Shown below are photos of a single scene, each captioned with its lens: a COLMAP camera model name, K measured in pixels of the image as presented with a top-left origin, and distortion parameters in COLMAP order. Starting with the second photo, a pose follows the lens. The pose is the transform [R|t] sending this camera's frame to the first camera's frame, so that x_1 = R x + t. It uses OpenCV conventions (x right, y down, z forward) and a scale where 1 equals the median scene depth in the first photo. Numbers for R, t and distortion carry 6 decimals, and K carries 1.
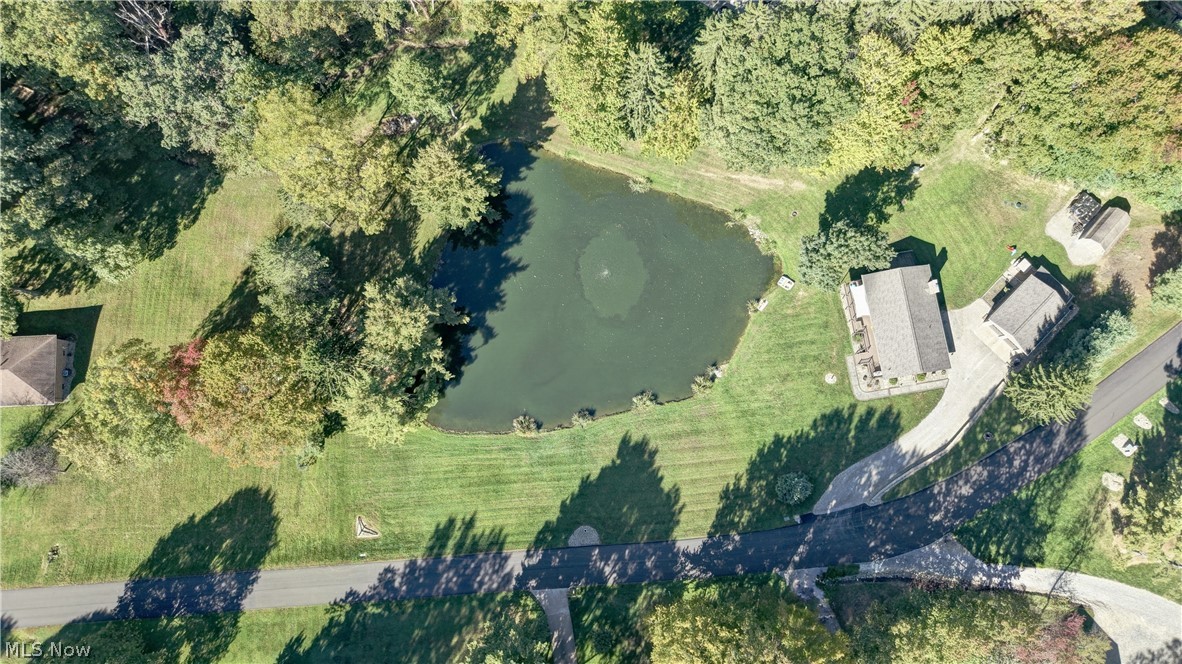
lens RADIAL K [[830.0, 0, 562.5], [0, 830.0, 334.6], [0, 0, 1]] dist [0.020388, -0.047554]
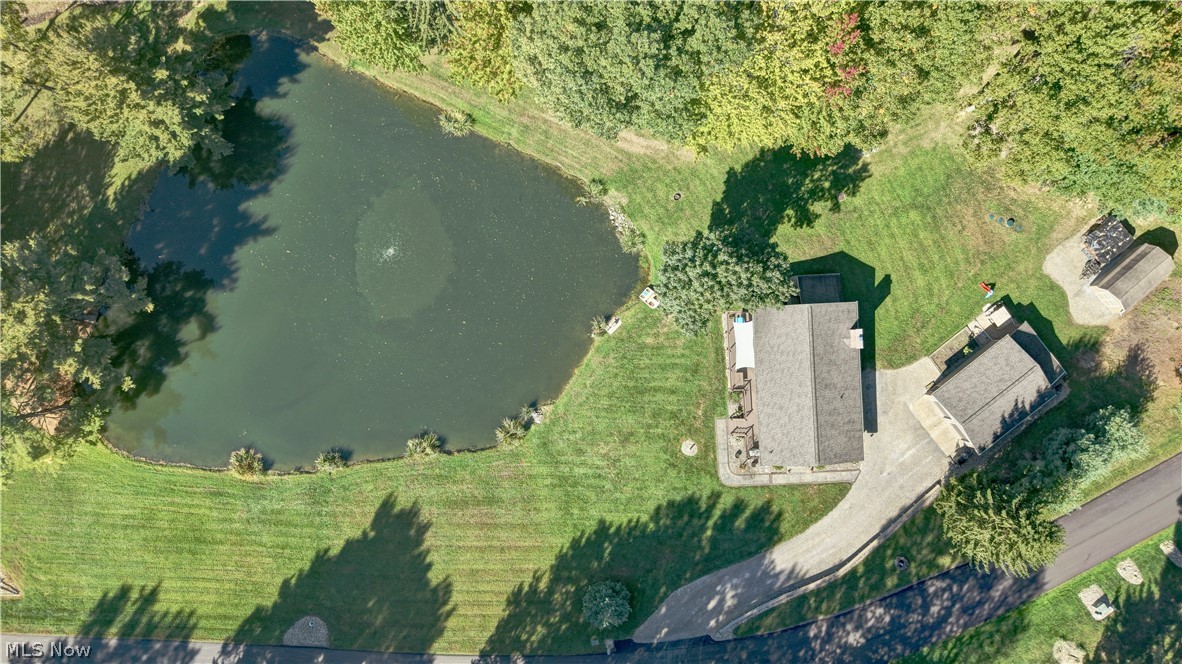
lens RADIAL K [[798.1, 0, 593.5], [0, 798.1, 326.8], [0, 0, 1]] dist [0.026095, -0.047685]
pose [[0.993923, 0.109548, 0.010792, 0.228051], [-0.110004, 0.984869, 0.133914, -0.127219], [0.004041, -0.134287, 0.990934, 0.366844]]
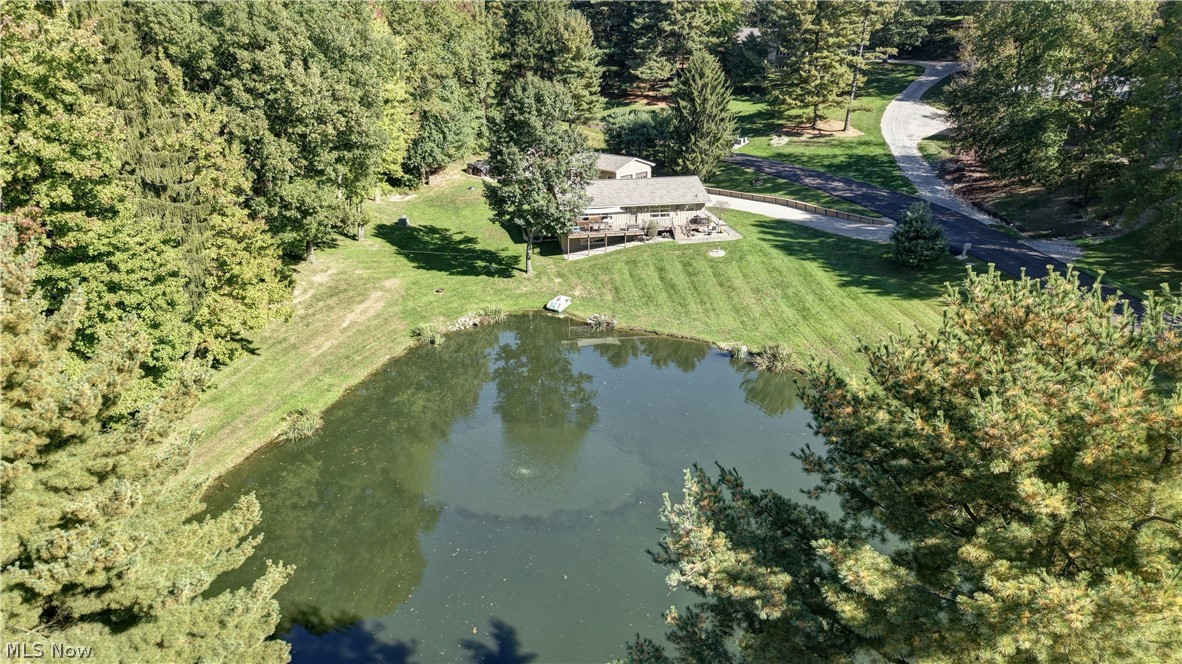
lens RADIAL K [[815.8, 0, 595.8], [0, 815.8, 336.1], [0, 0, 1]] dist [-0.002966, 0.004231]
pose [[-0.041010, -0.361769, 0.931365, -0.299723], [0.989381, 0.115386, 0.088384, -0.089805], [-0.139441, 0.925100, 0.353196, 0.853737]]
